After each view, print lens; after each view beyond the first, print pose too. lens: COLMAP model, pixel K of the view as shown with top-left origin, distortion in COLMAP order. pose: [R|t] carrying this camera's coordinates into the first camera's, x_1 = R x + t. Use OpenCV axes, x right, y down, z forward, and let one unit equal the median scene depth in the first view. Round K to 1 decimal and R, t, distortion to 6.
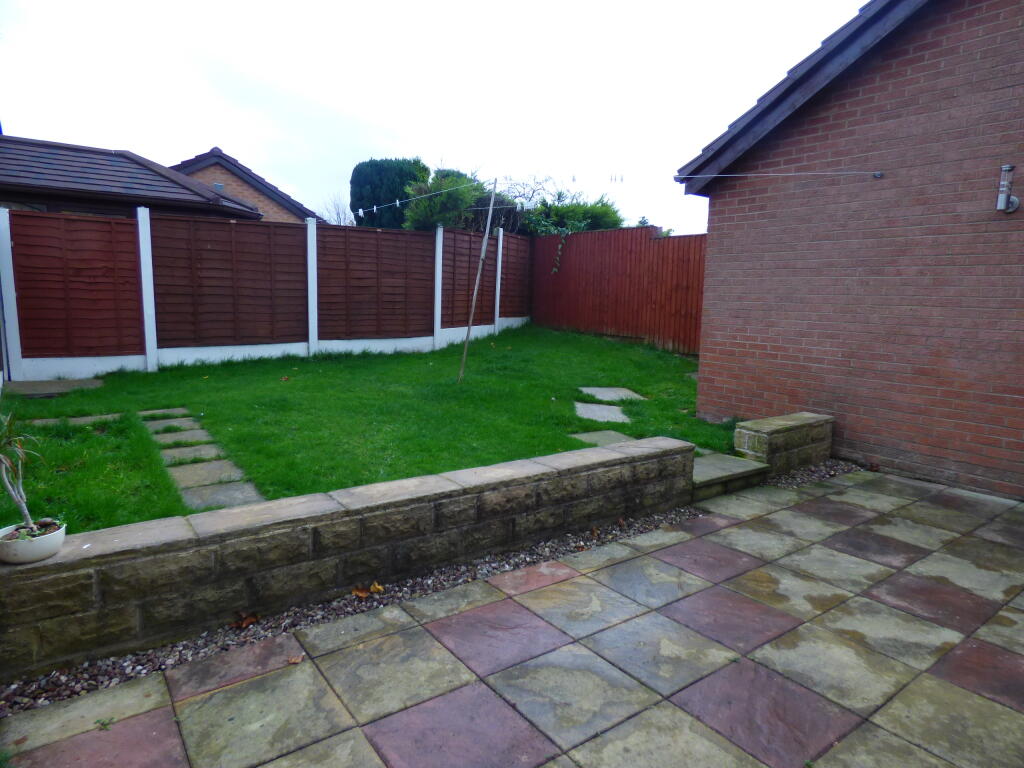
lens RADIAL K [[626.0, 0, 515.3], [0, 626.0, 387.6], [0, 0, 1]] dist [-0.014944, -0.000340]
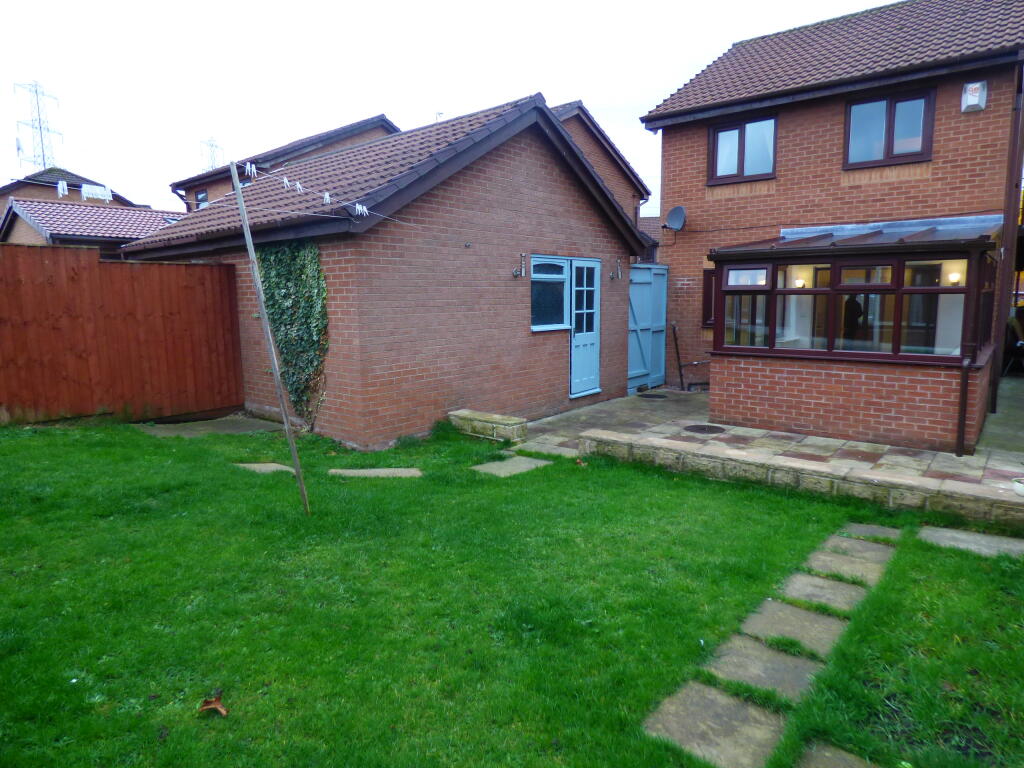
lens RADIAL K [[626.0, 0, 515.3], [0, 626.0, 387.6], [0, 0, 1]] dist [-0.014944, -0.000340]
pose [[-0.222479, -0.168475, 0.960270, -0.984522], [0.142458, 0.968767, 0.202970, -0.306971], [-0.964473, 0.181955, -0.191530, 1.278059]]
